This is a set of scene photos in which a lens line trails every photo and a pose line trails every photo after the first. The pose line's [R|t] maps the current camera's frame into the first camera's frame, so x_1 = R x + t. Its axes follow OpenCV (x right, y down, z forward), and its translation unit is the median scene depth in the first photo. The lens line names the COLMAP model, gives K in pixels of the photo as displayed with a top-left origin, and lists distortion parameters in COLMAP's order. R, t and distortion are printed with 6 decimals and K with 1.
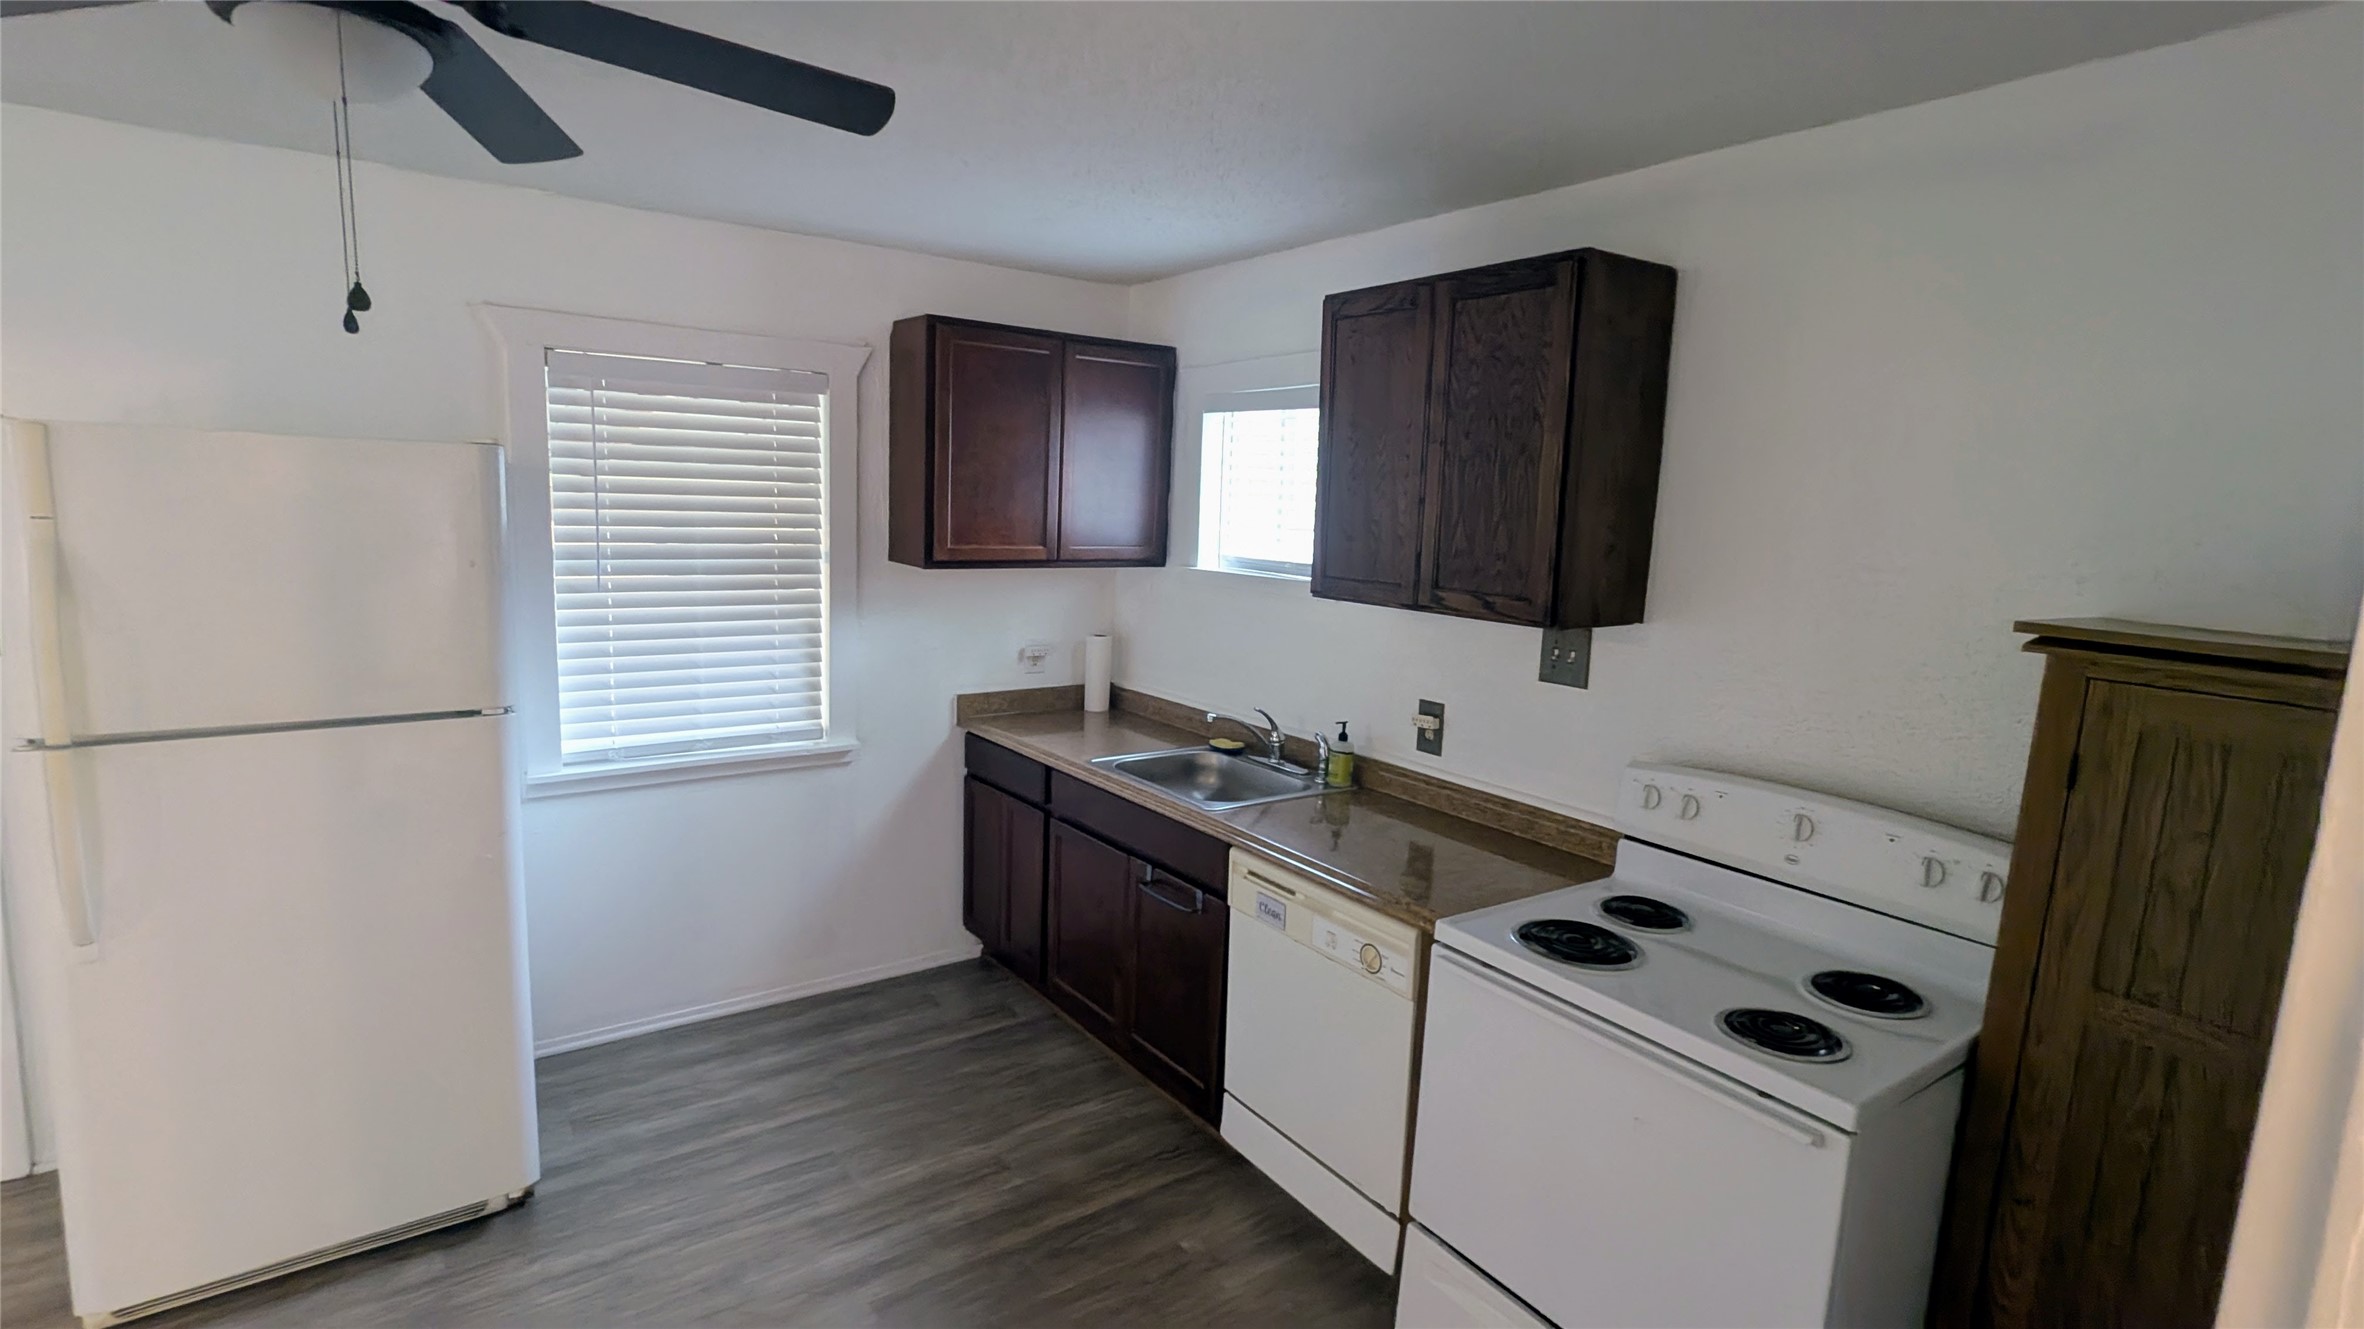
lens RADIAL K [[1122.9, 0, 1186.4], [0, 1122.9, 655.2], [0, 0, 1]] dist [-0.005071, -0.000465]
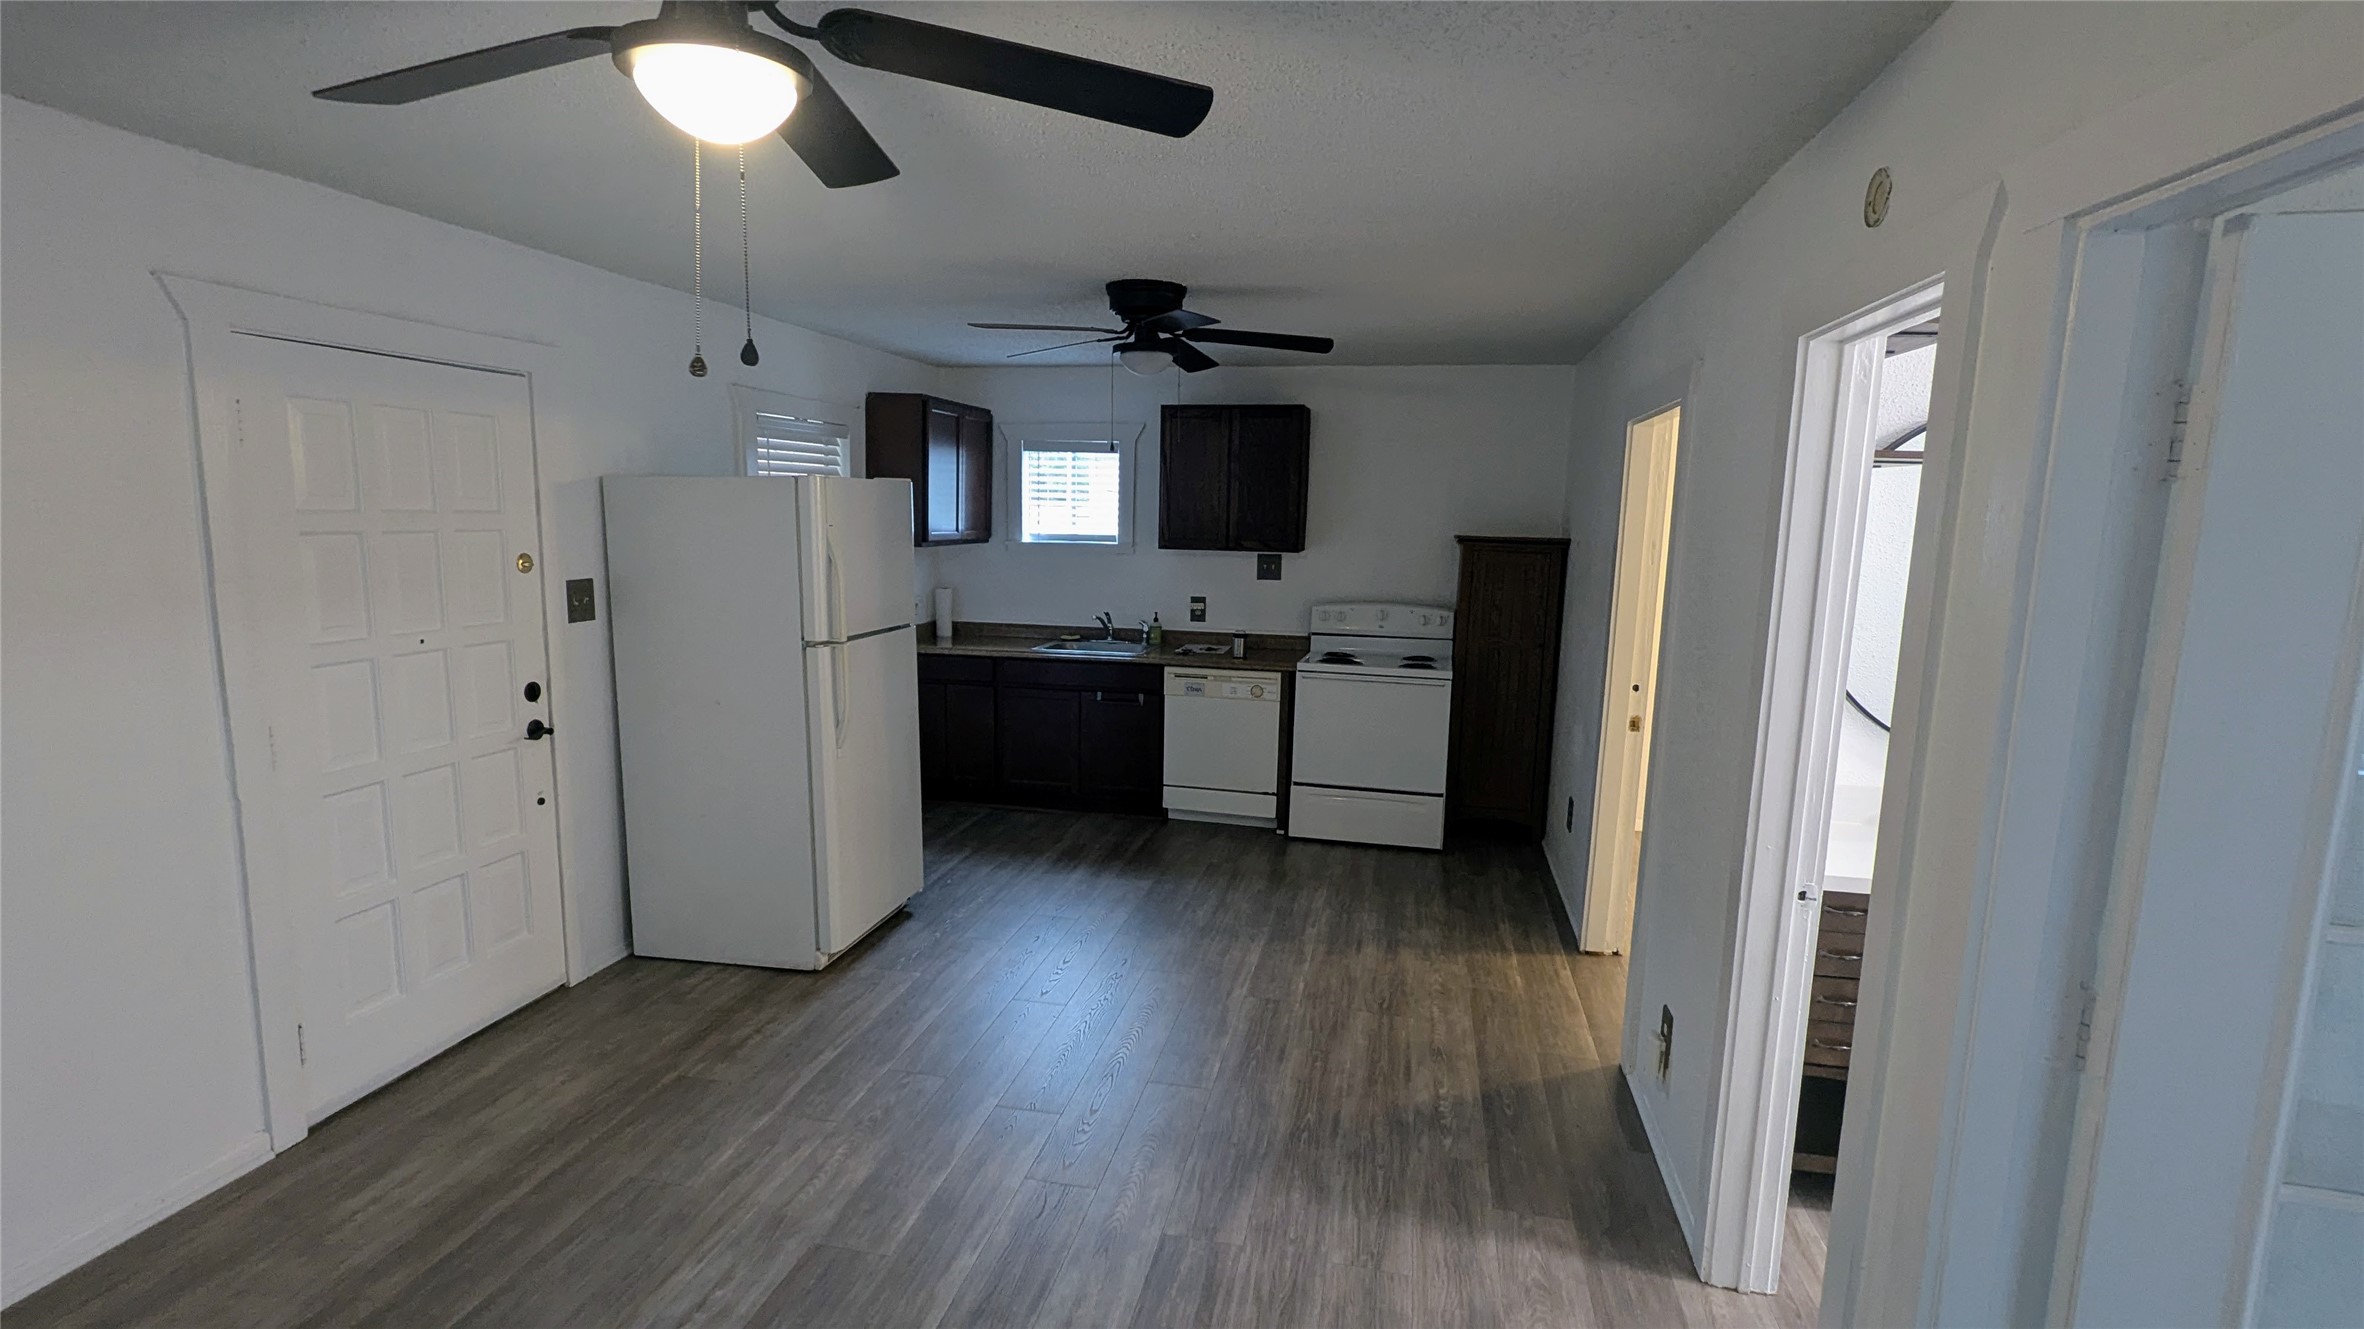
lens RADIAL K [[1122.9, 0, 1175.8], [0, 1122.9, 673.9], [0, 0, 1]] dist [-0.005071, -0.000465]
pose [[0.745452, -0.118497, 0.655942, -1.335872], [0.101356, 0.992779, 0.064160, 0.050634], [-0.658808, 0.018656, 0.752080, -0.610606]]
